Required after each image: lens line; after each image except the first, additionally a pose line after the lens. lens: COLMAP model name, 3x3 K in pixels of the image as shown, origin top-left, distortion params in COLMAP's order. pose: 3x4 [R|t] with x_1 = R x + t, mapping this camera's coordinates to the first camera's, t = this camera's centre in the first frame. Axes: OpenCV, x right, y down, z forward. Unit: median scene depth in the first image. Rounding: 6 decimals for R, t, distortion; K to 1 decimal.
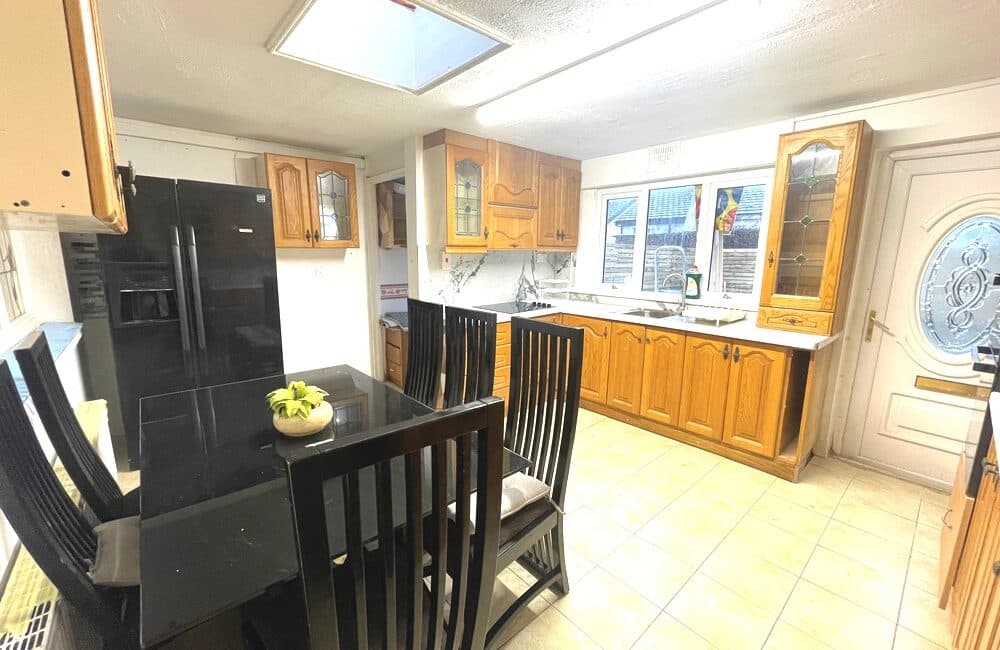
lens RADIAL K [[405.1, 0, 499.4], [0, 405.1, 325.5], [0, 0, 1]] dist [-0.000193, -0.001227]
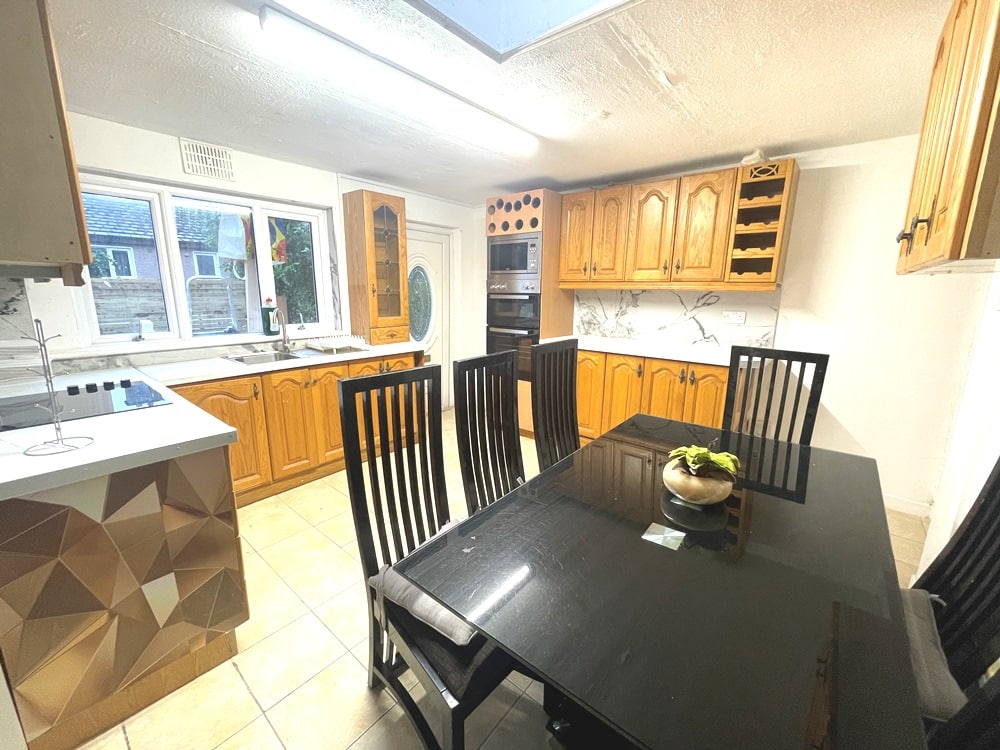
lens RADIAL K [[402.3, 0, 498.8], [0, 402.3, 373.3], [0, 0, 1]] dist [-0.001489, -0.000389]
pose [[-0.157347, -0.210536, 0.964840, -0.602155], [0.168422, 0.956976, 0.236286, -0.133590], [-0.973076, 0.199679, -0.115118, 0.742296]]
